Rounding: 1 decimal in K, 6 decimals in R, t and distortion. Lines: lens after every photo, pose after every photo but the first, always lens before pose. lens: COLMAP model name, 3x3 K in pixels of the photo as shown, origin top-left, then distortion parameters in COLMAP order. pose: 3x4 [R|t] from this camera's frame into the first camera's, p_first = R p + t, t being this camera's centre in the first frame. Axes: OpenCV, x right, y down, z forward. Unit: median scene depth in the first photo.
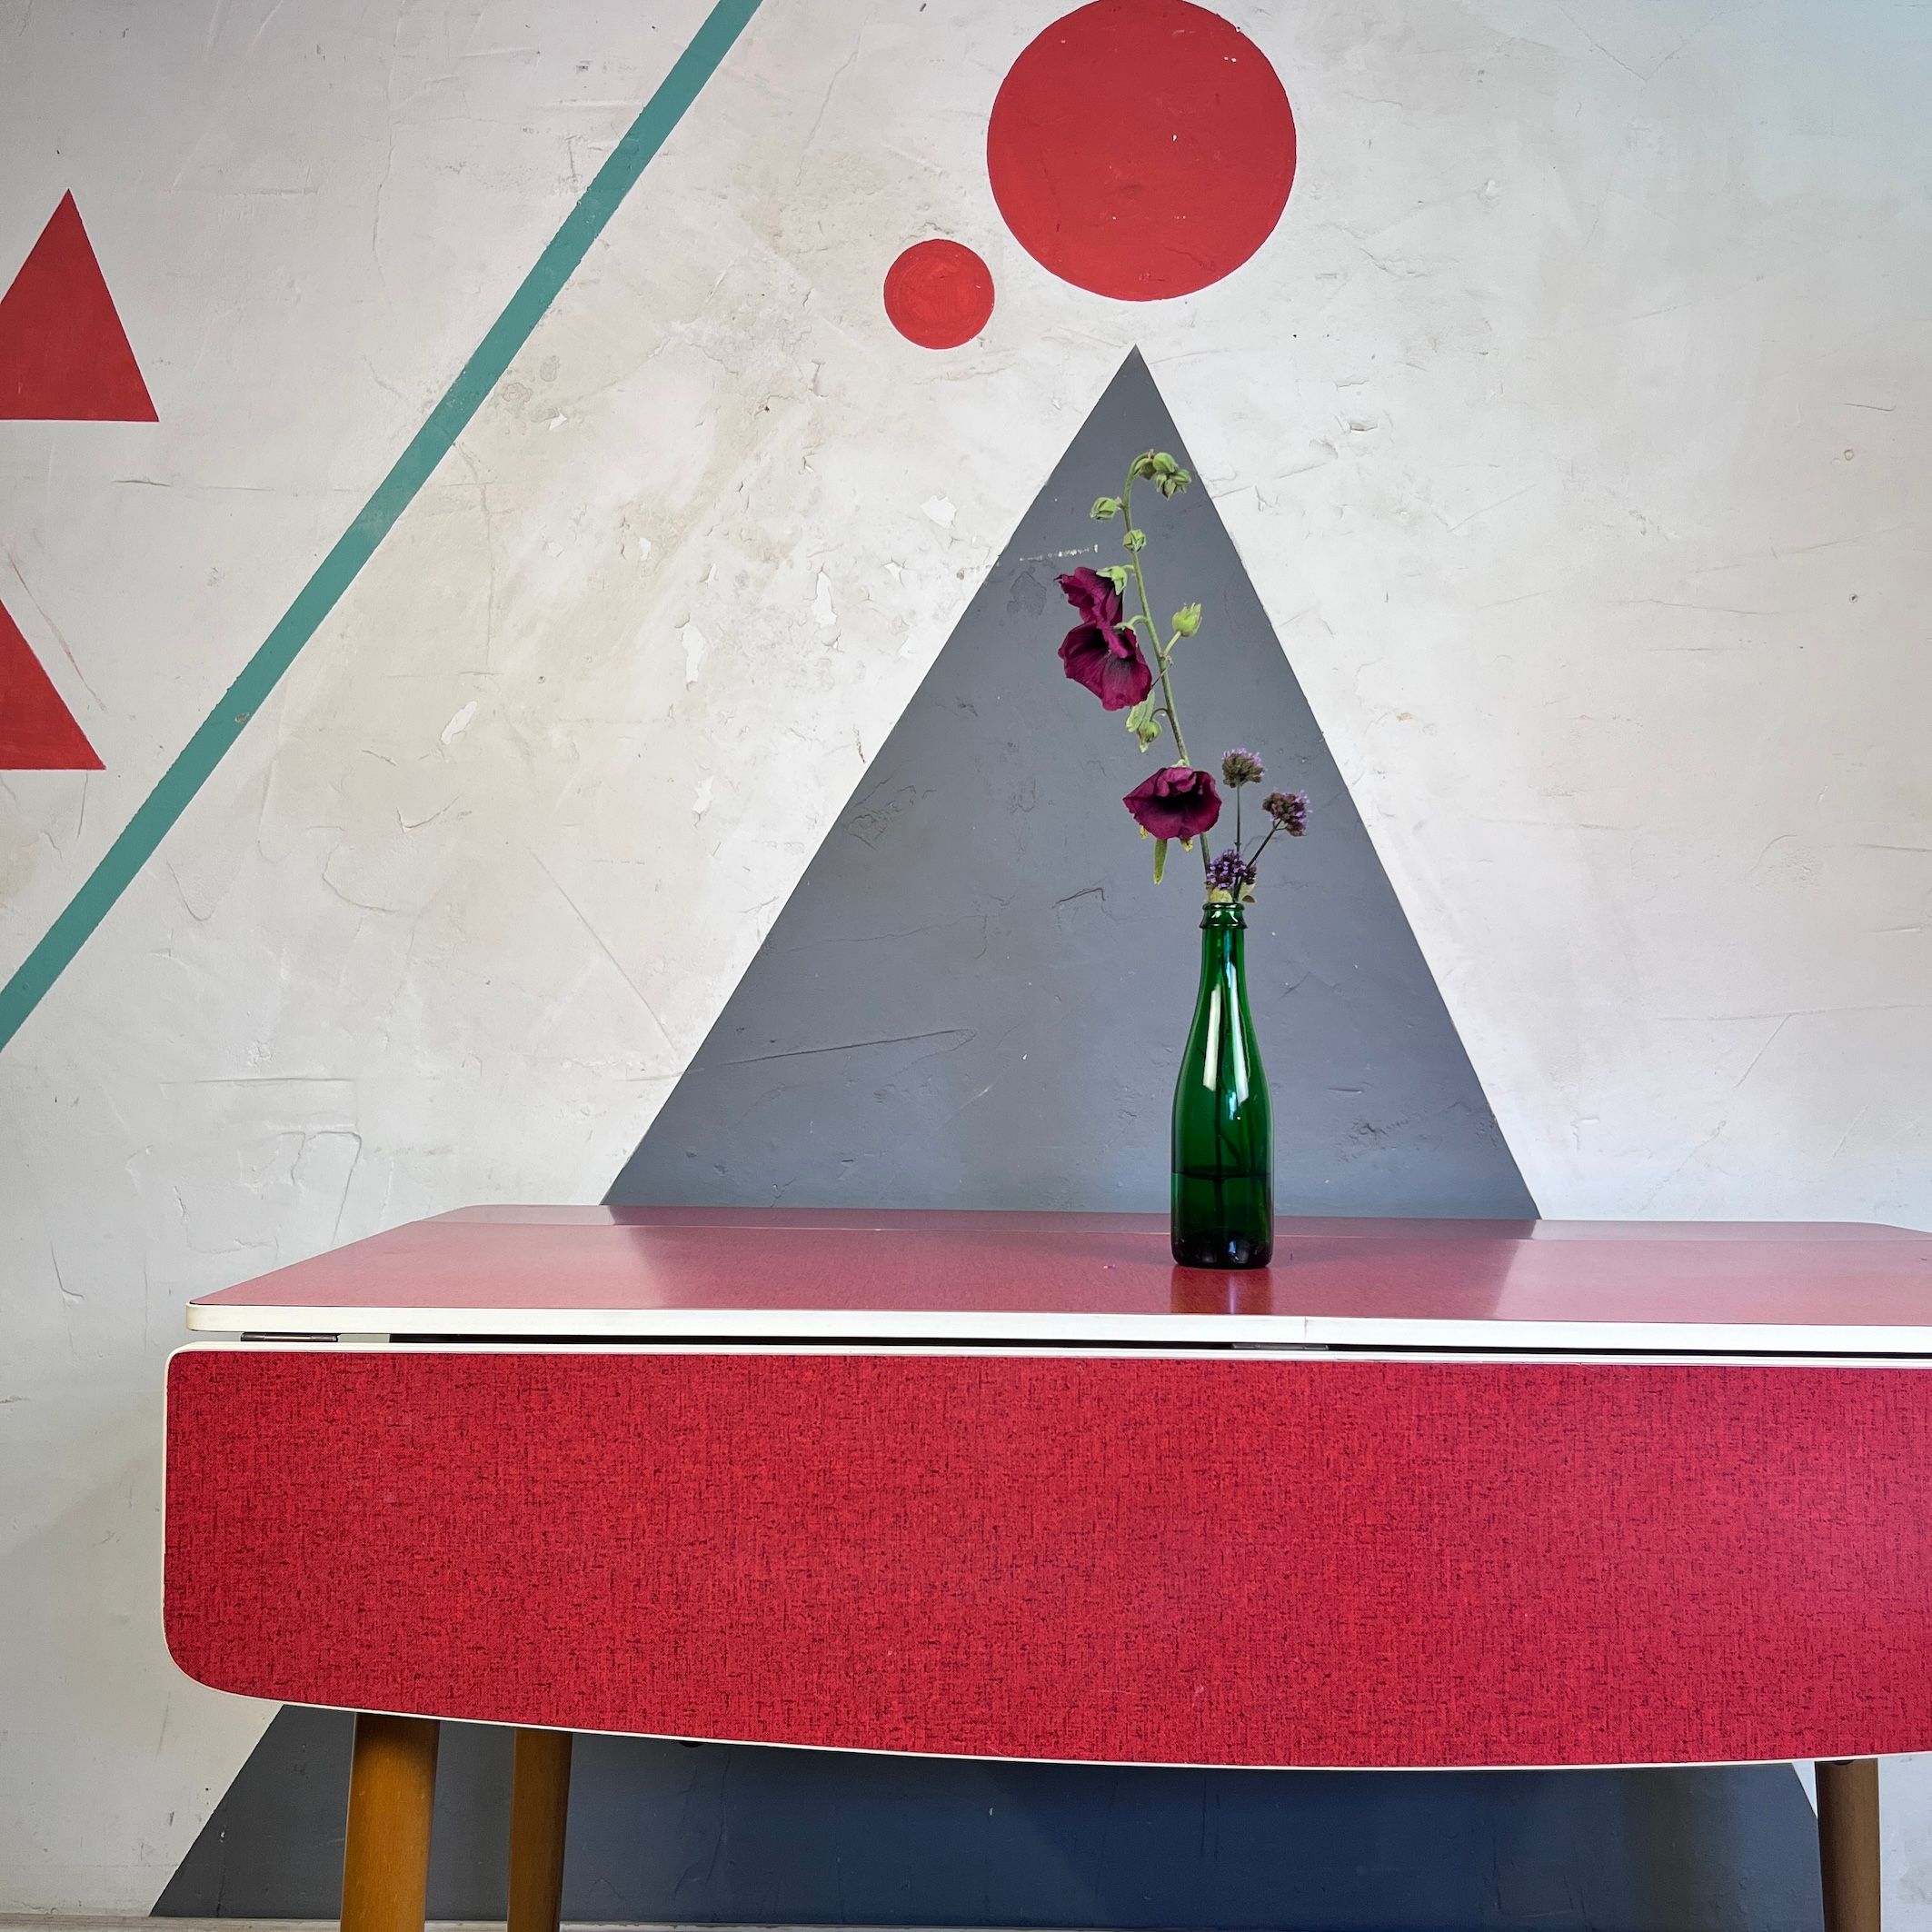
lens RADIAL K [[1966.5, 0, 967.5], [0, 1966.5, 967.8], [0, 0, 1]] dist [0.017293, 0.000000]
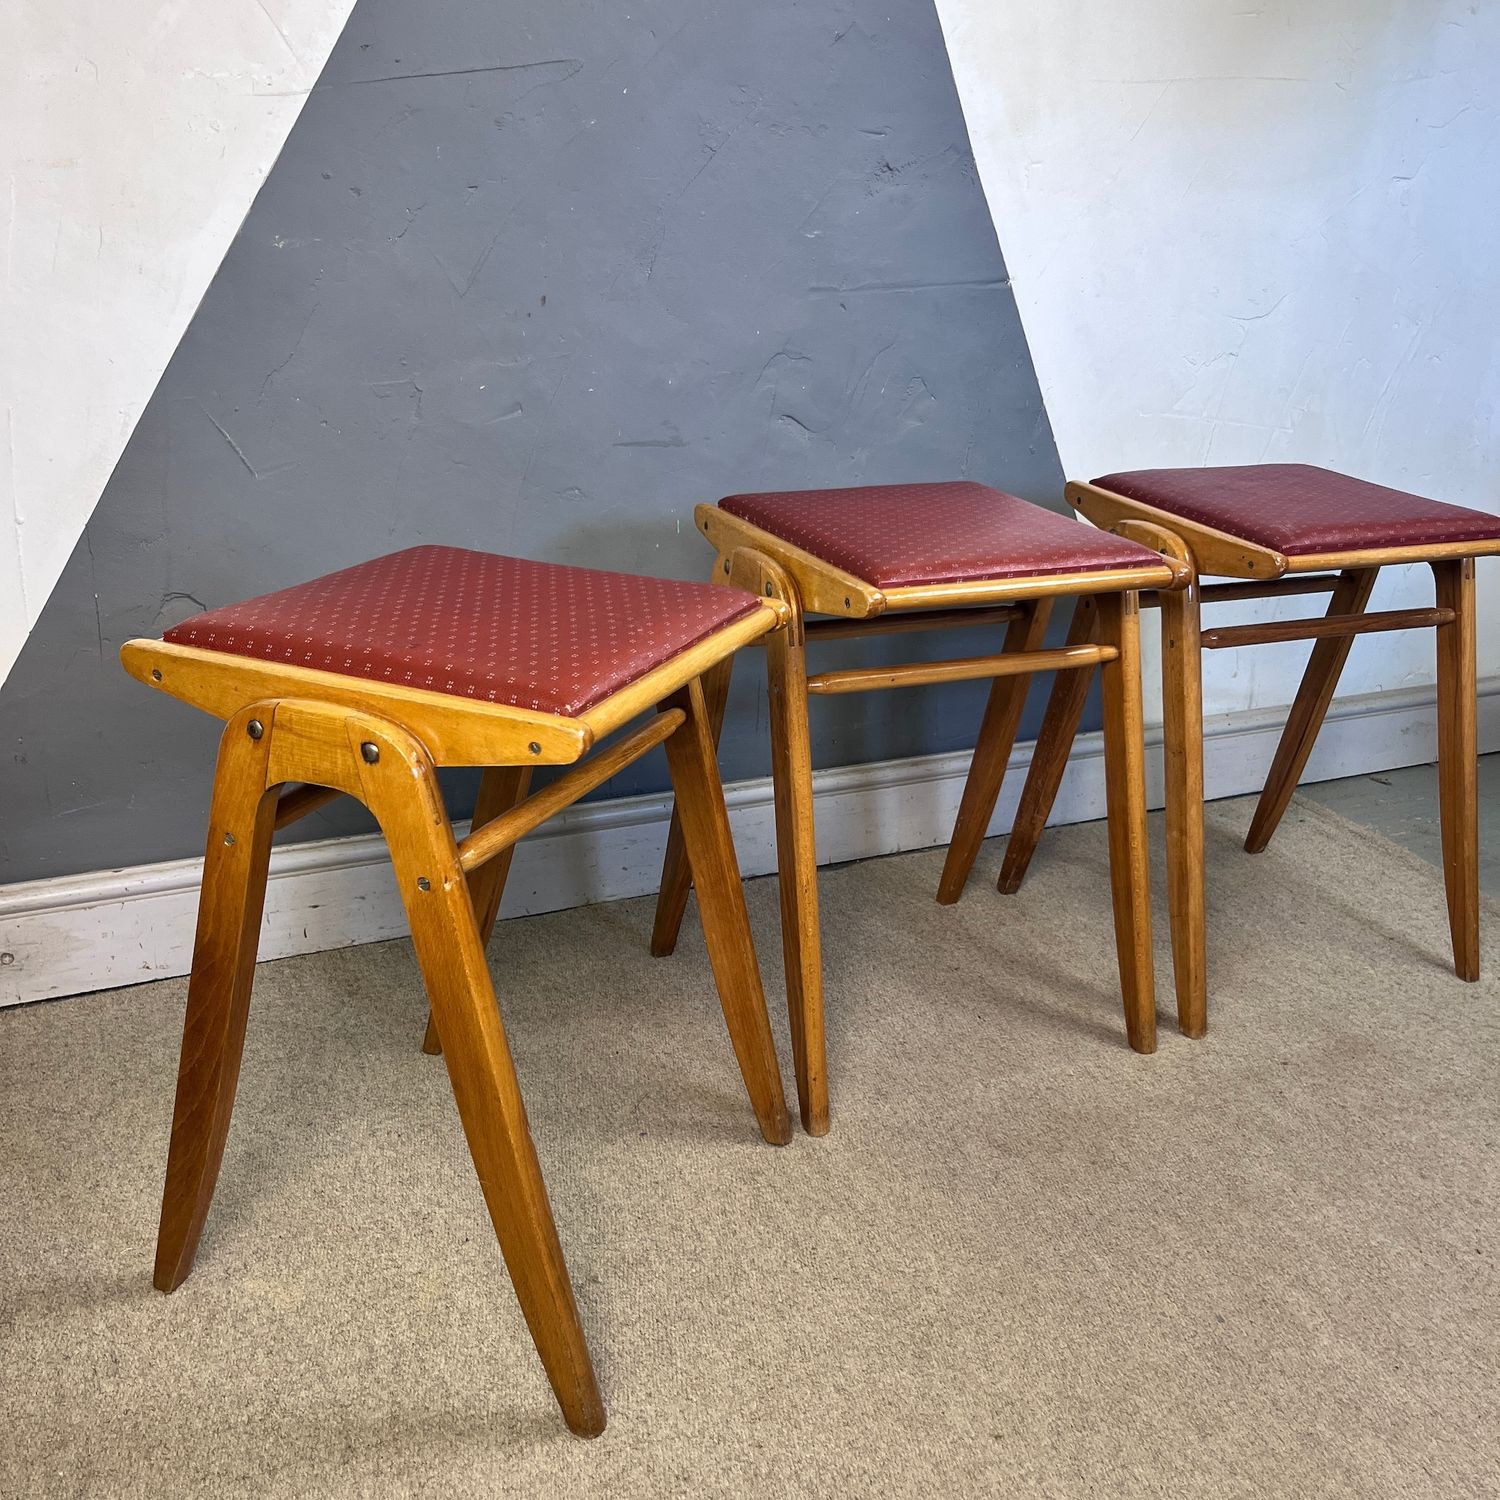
lens RADIAL K [[1526.8, 0, 766.3], [0, 1526.8, 760.6], [0, 0, 1]] dist [0.017293, 0.000000]
pose [[0.900162, -0.133572, 0.414569, -0.305285], [-0.043256, 0.919695, 0.390243, 0.052247], [-0.433403, -0.369214, 0.822097, 0.111217]]
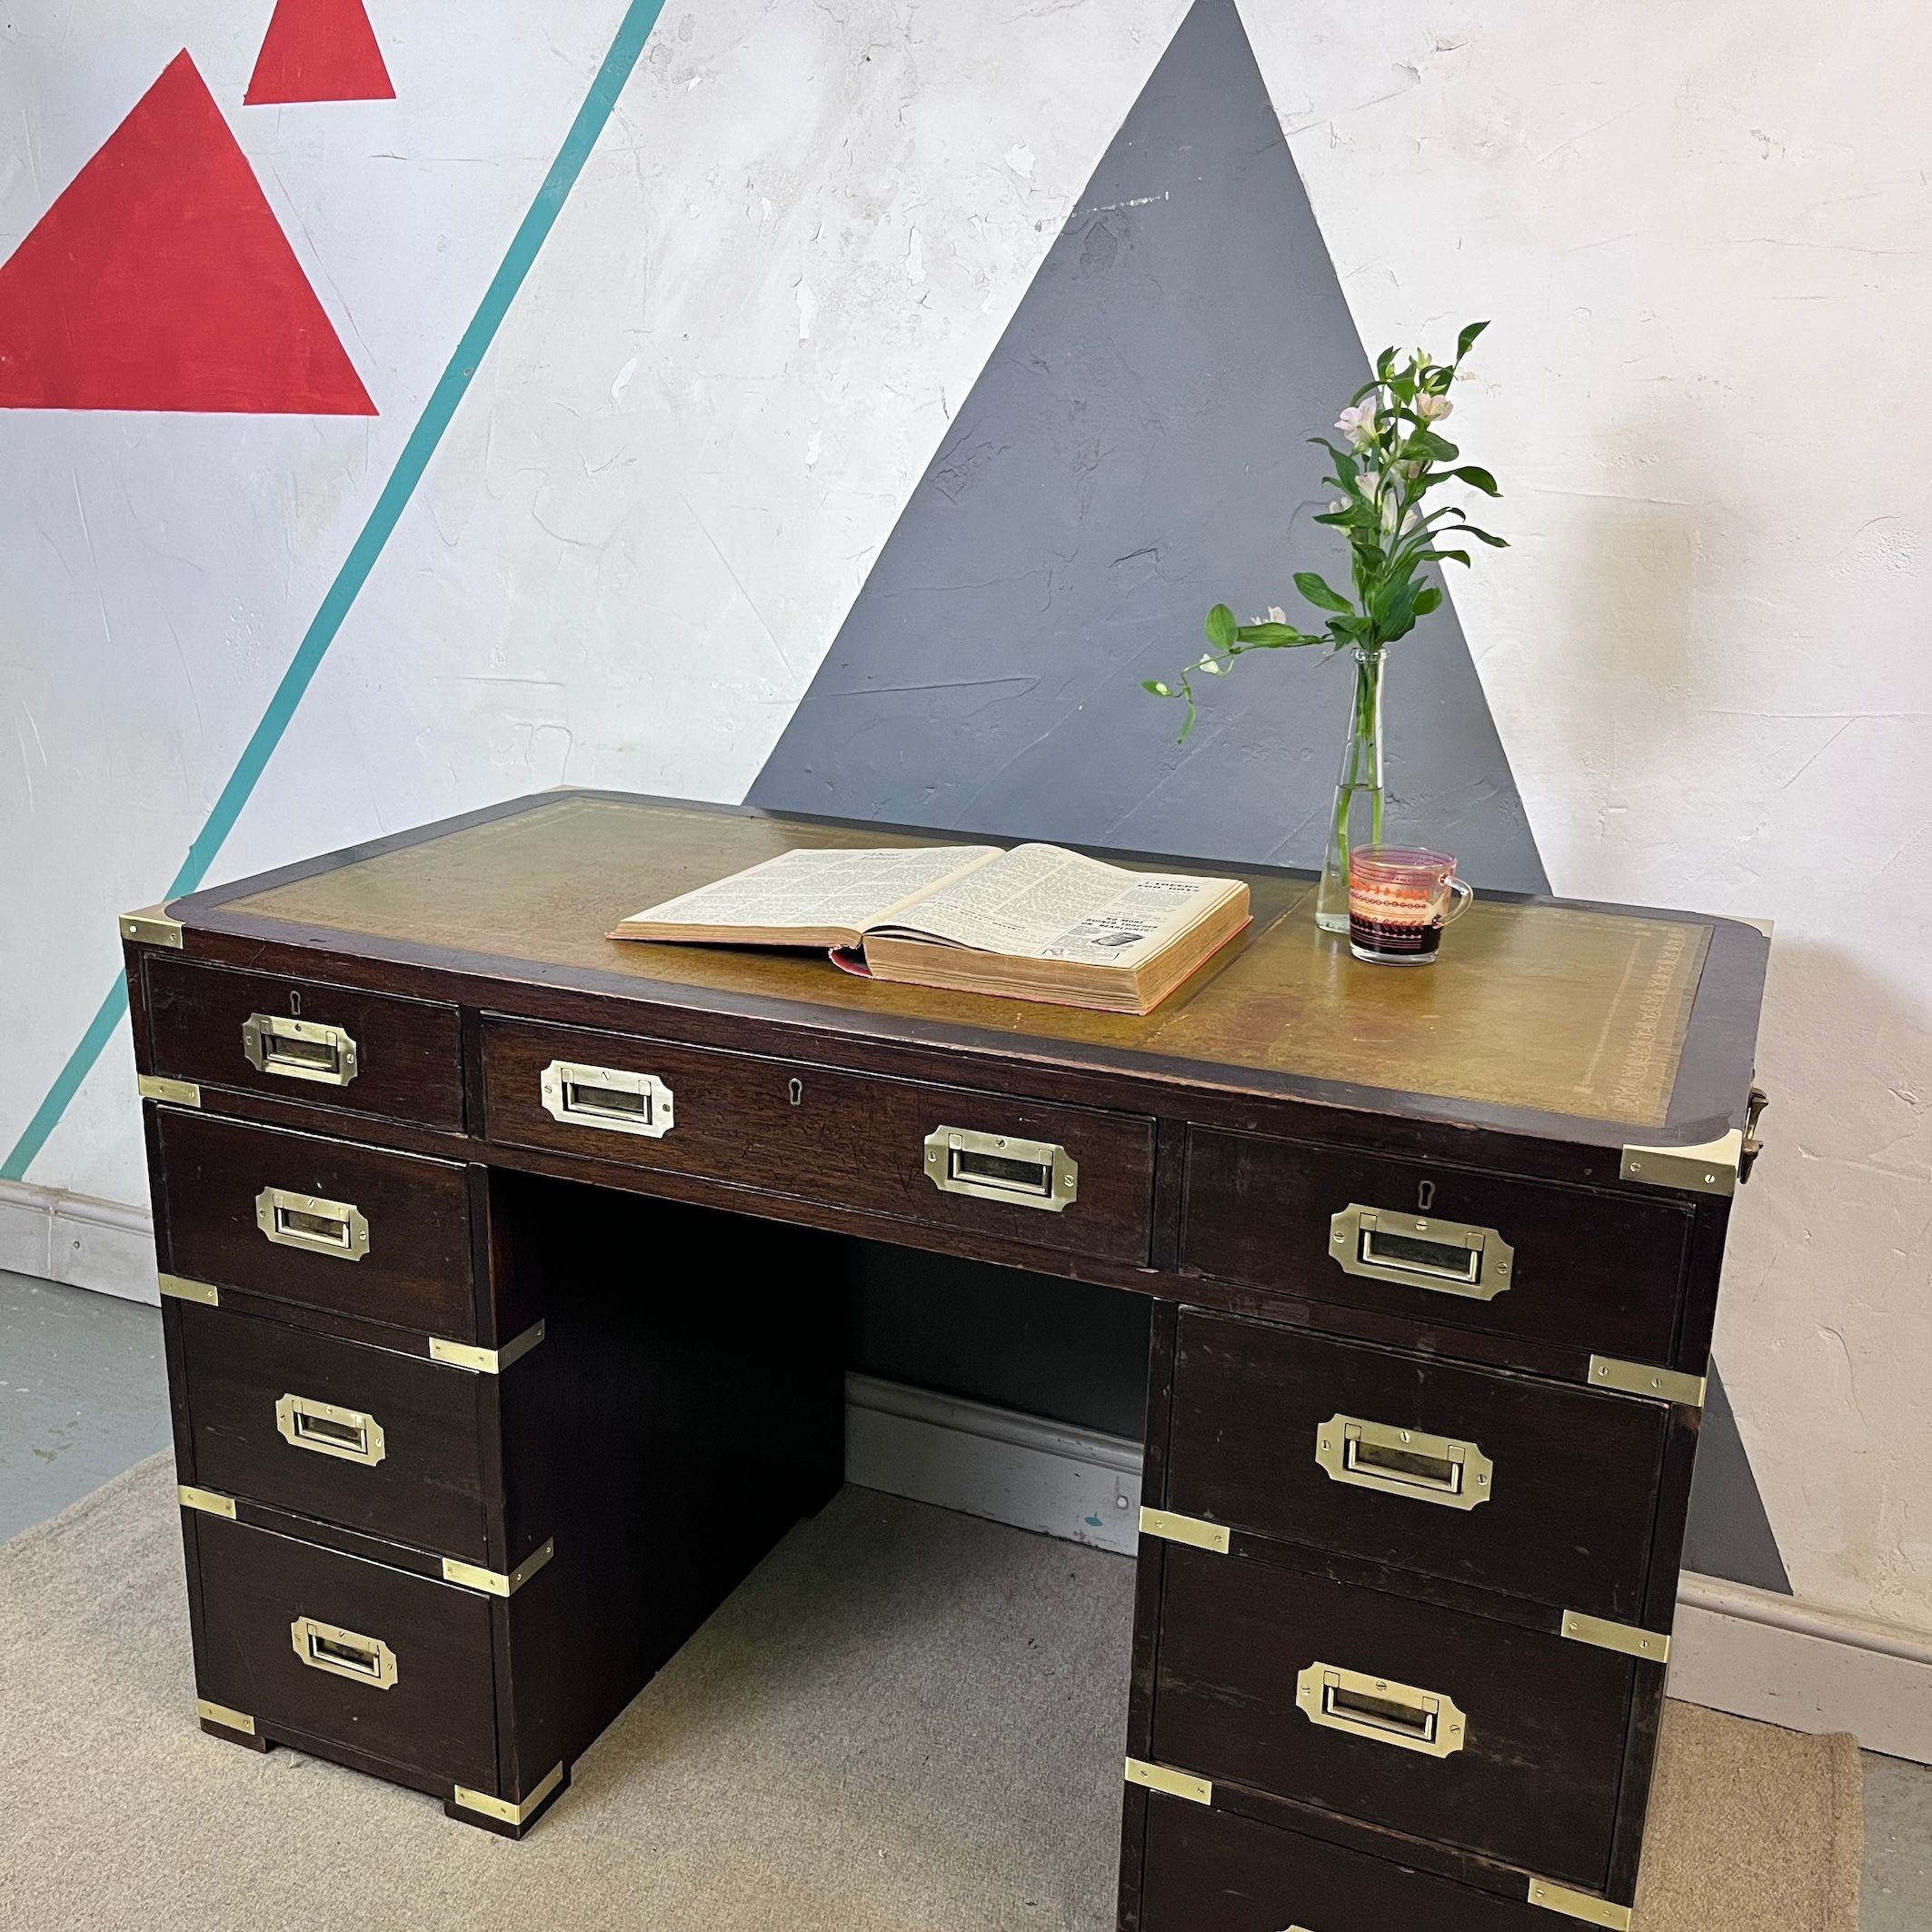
lens RADIAL K [[1966.5, 0, 980.5], [0, 1966.5, 945.2], [0, 0, 1]] dist [0.017293, 0.000000]
pose [[0.917317, 0.116392, -0.380766, 0.401251], [-0.000227, 0.956472, 0.291825, -0.142668], [0.398158, -0.267610, 0.877414, -0.005591]]
